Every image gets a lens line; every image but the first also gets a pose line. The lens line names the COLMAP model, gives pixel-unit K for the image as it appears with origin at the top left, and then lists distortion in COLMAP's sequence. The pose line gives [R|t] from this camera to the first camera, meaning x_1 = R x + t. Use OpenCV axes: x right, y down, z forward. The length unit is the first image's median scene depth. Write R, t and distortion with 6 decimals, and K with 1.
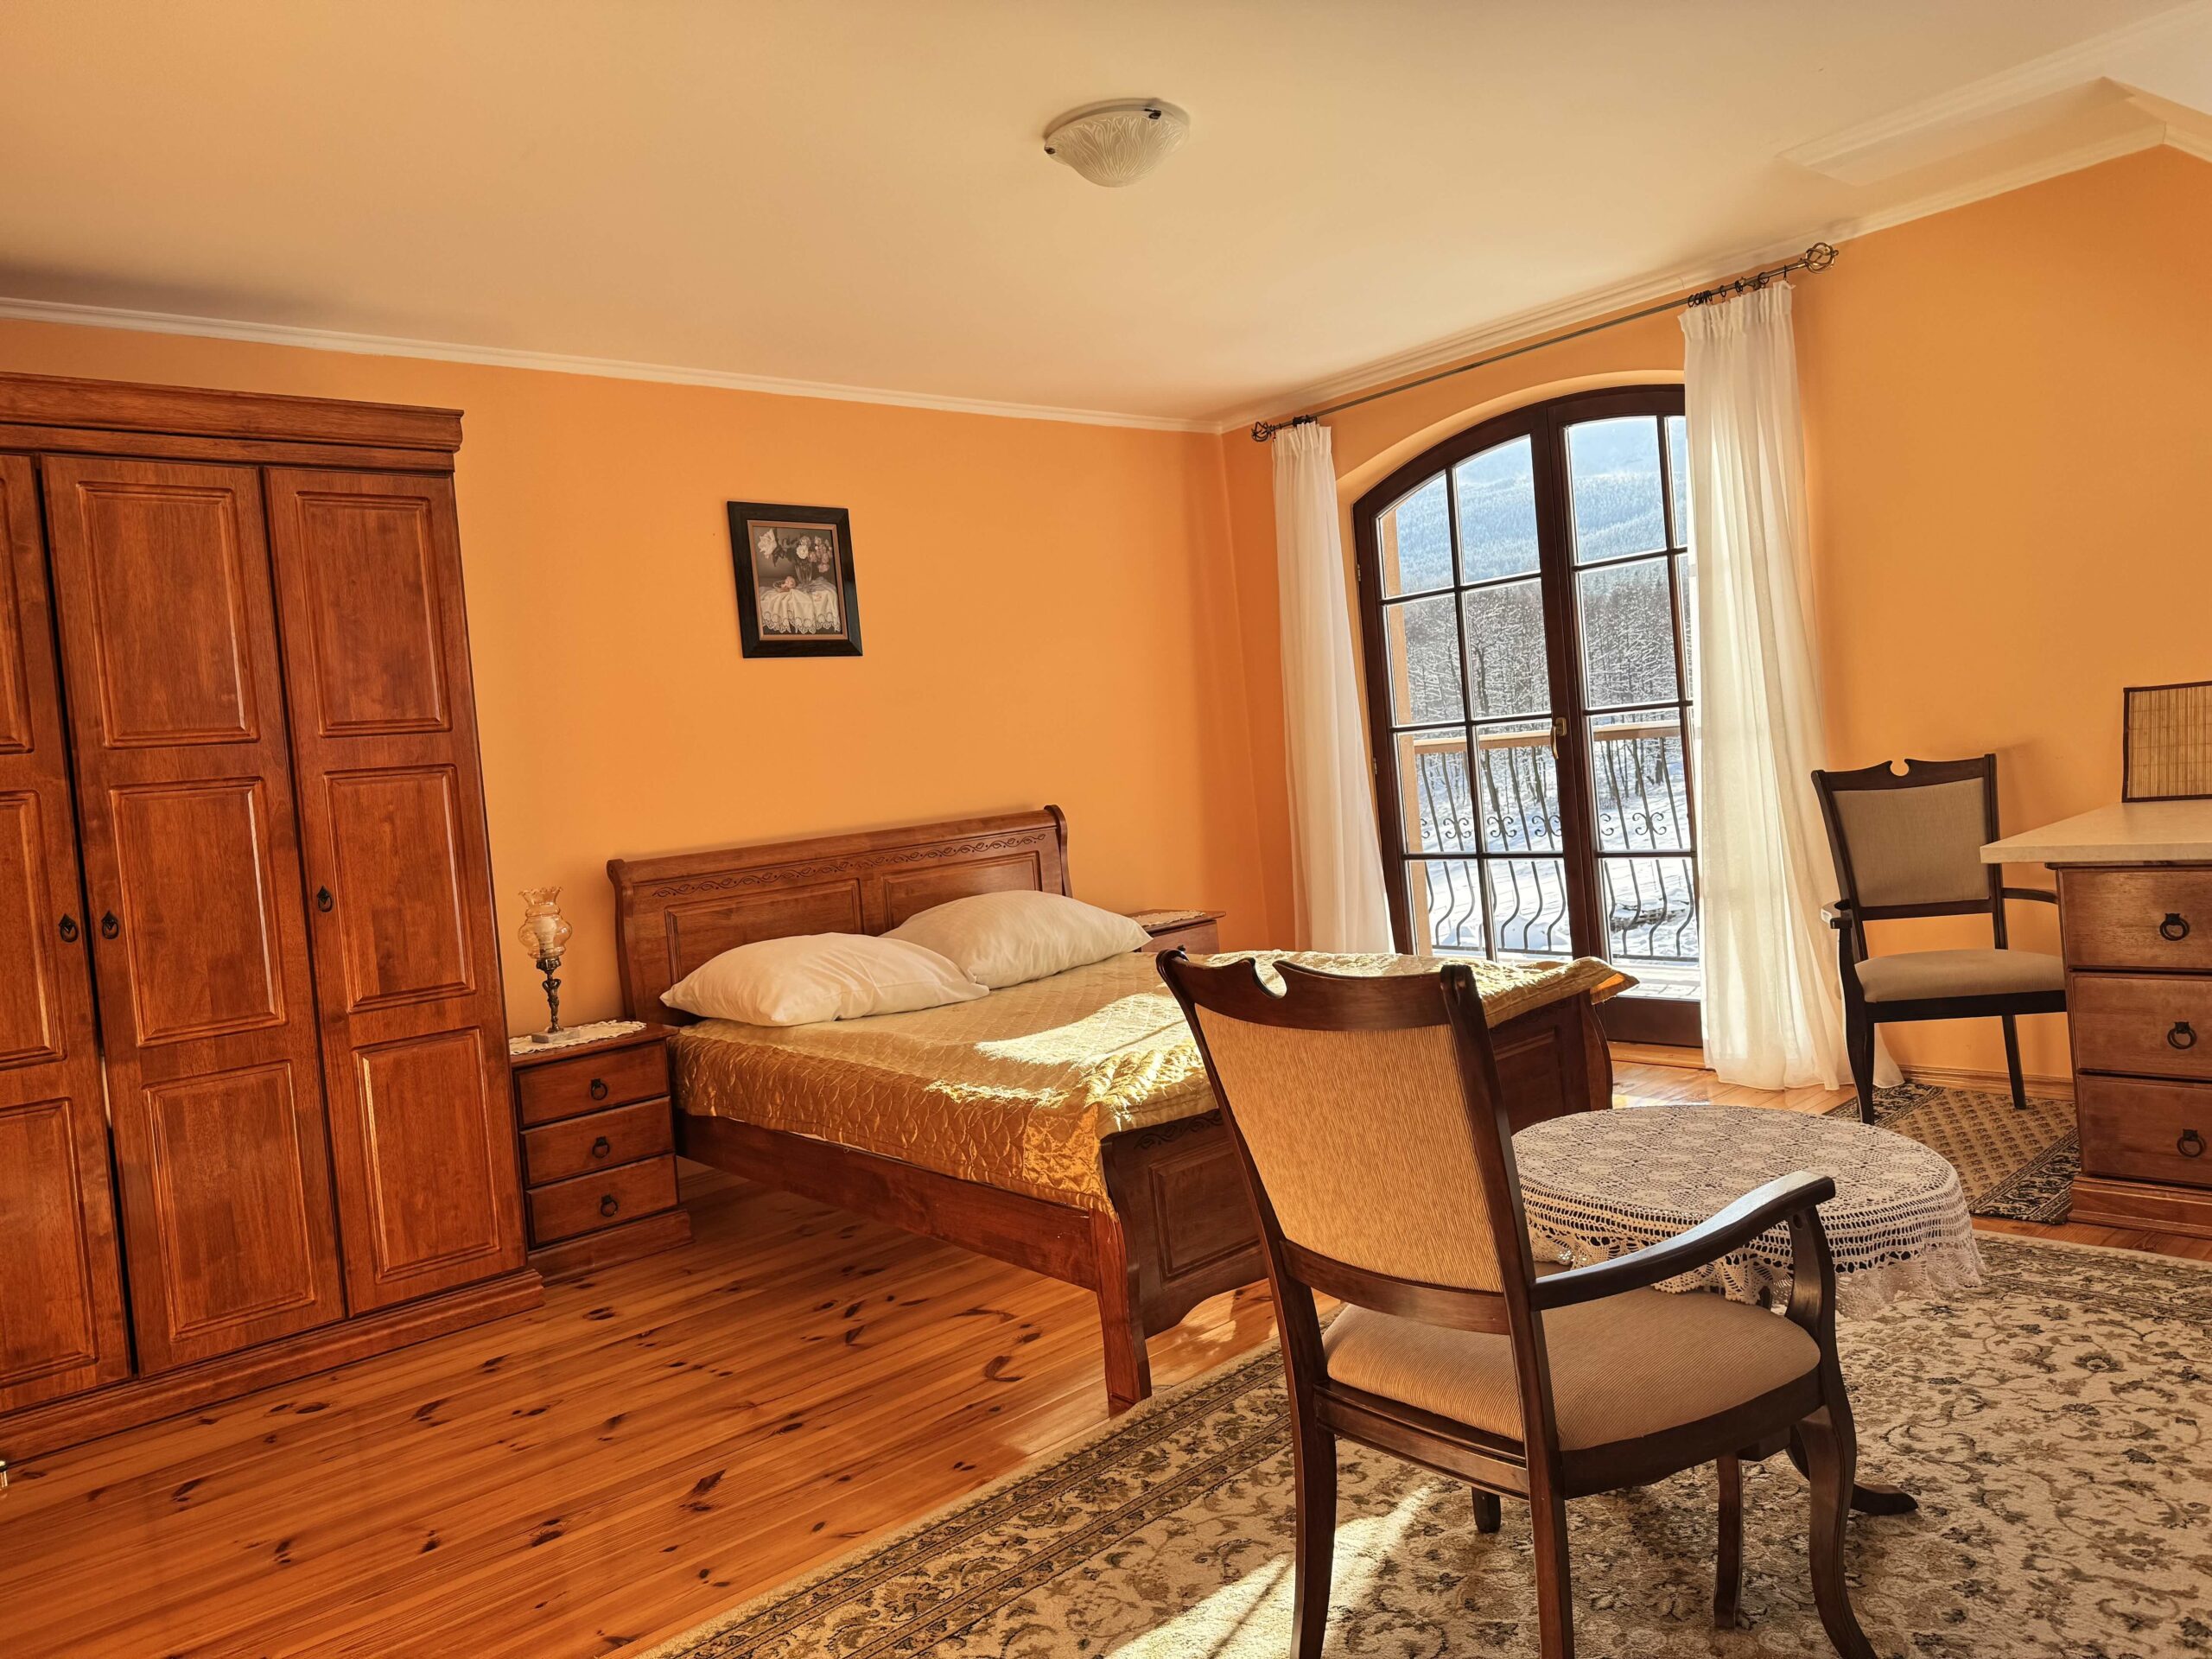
lens RADIAL K [[1561.4, 0, 1113.3], [0, 1561.4, 805.2], [0, 0, 1]] dist [0.065051, -0.058615]
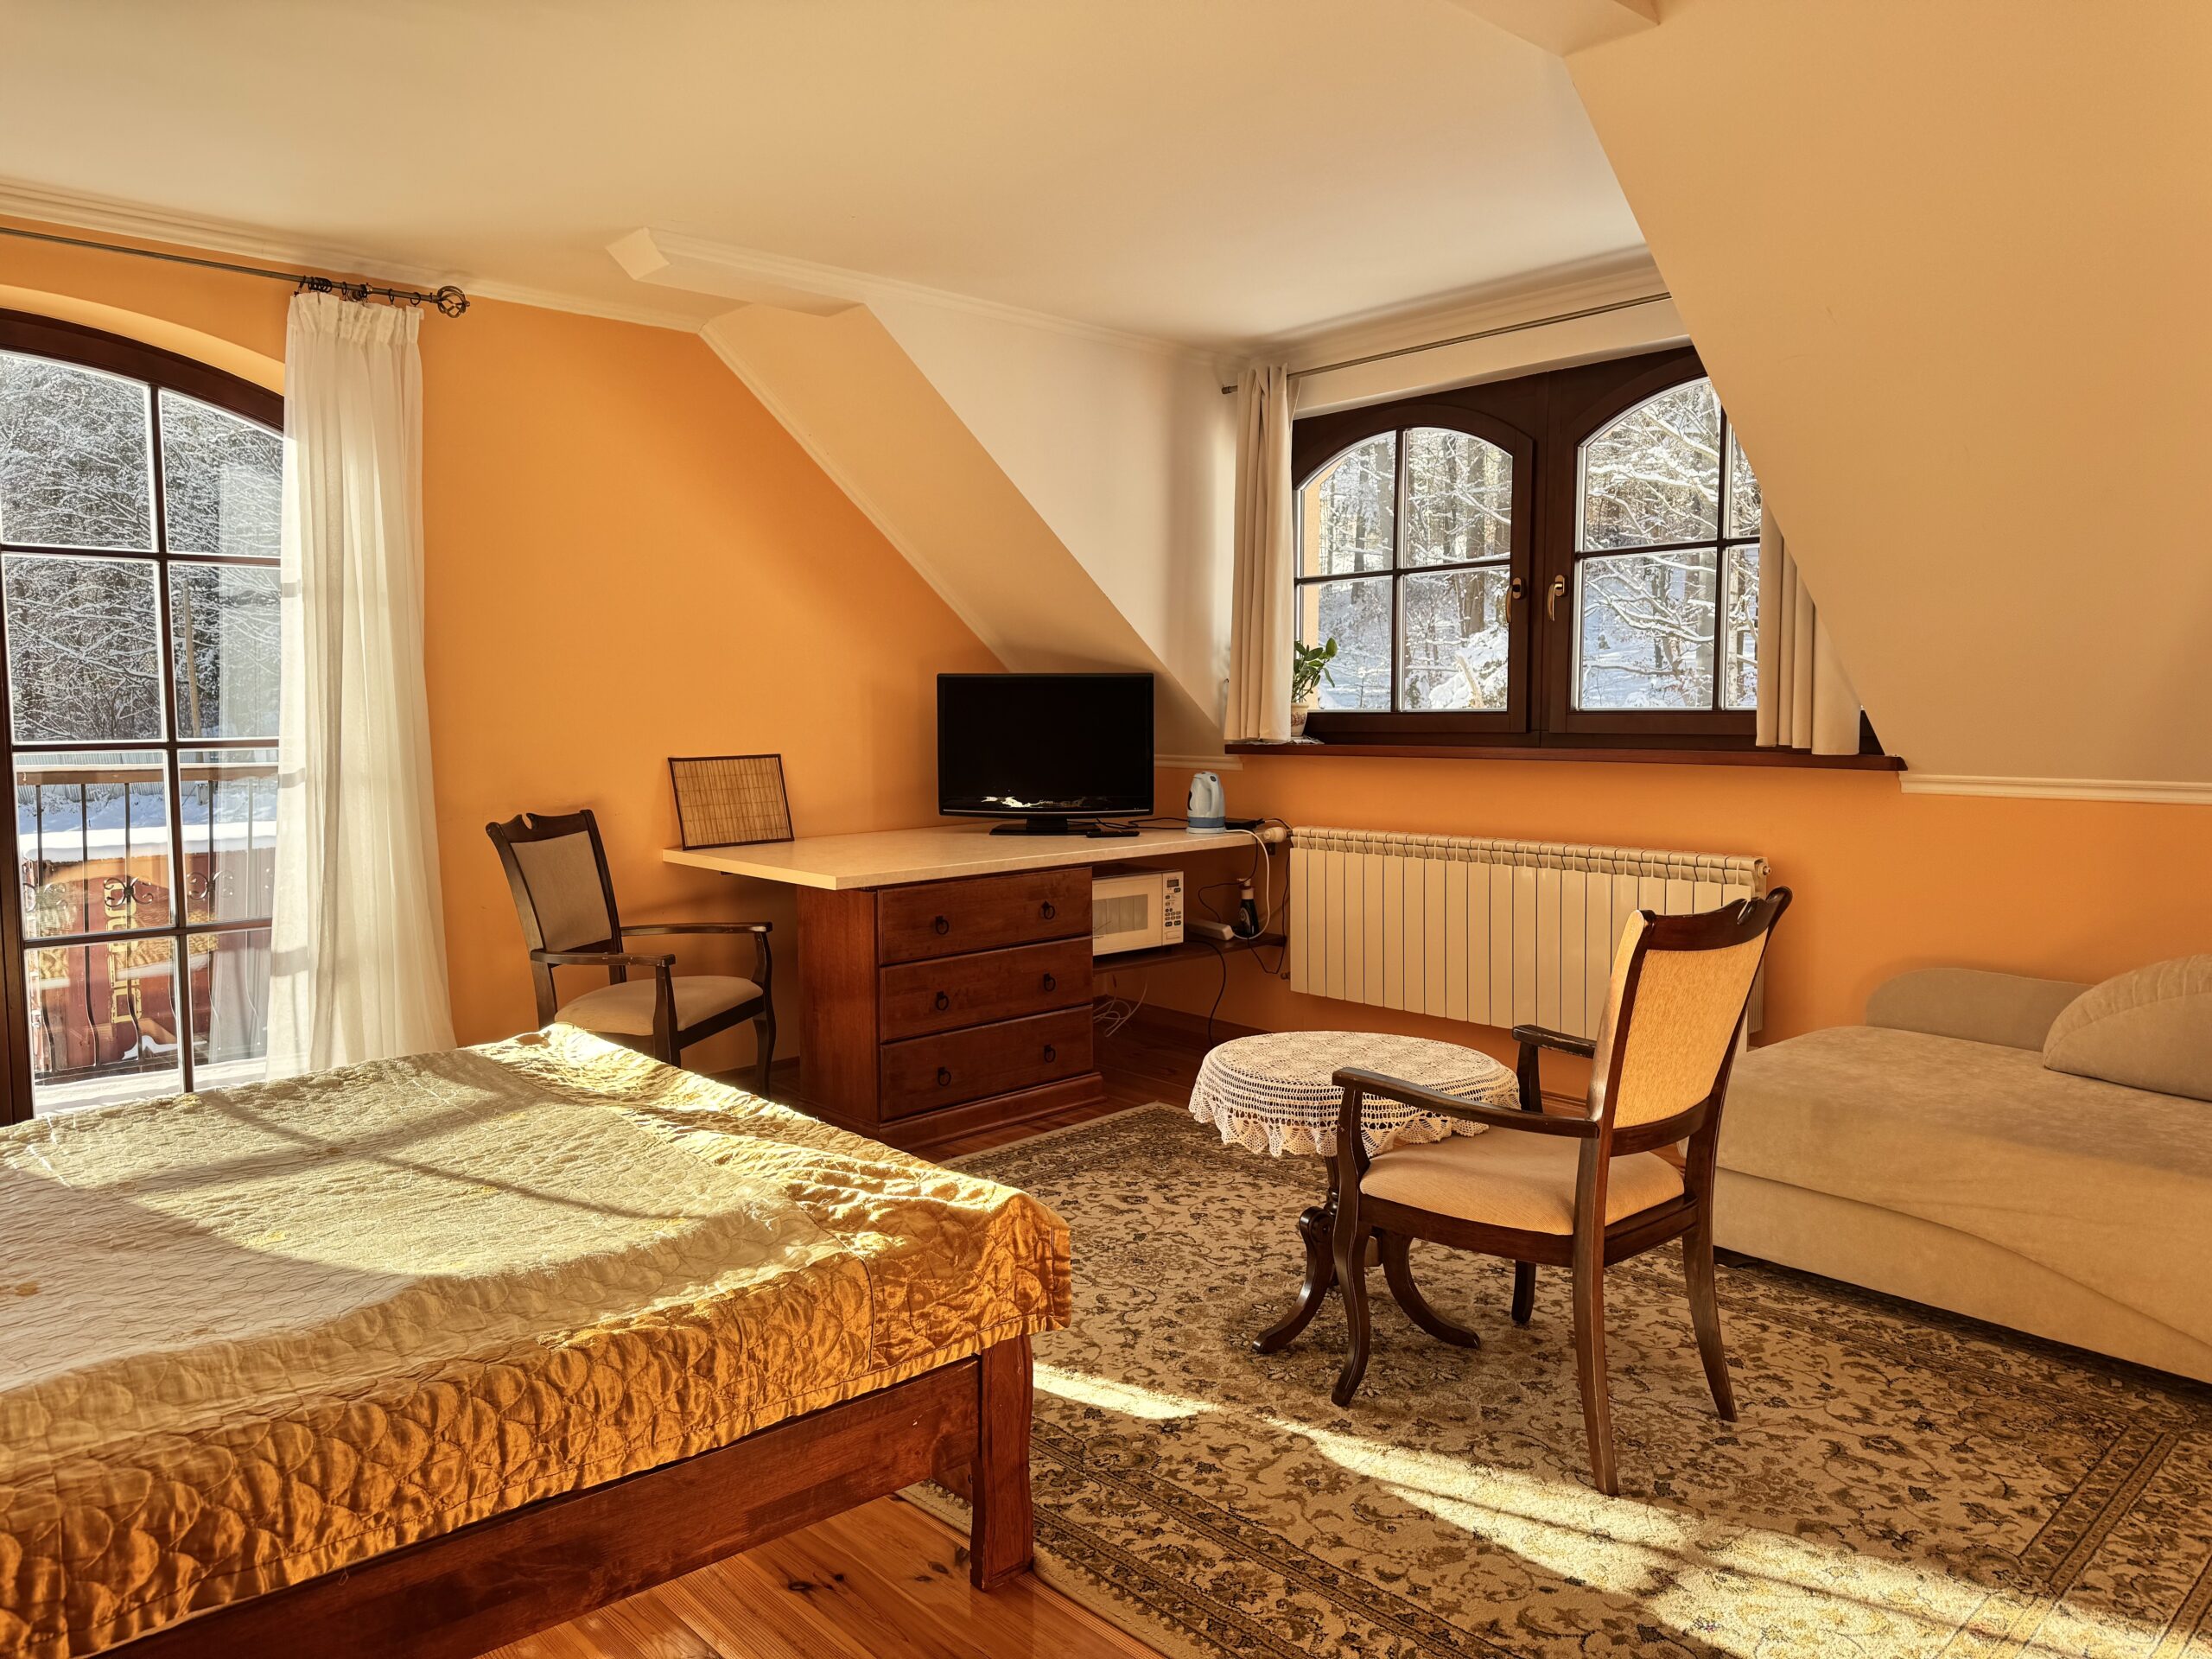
lens RADIAL K [[1523.1, 0, 1112.4], [0, 1523.1, 826.9], [0, 0, 1]] dist [0.128285, -0.197874]
pose [[-0.004066, 0.013660, 0.999898, -0.561603], [0.040109, 0.999104, -0.013486, 0.009370], [-0.999187, 0.040050, -0.004610, 0.668273]]
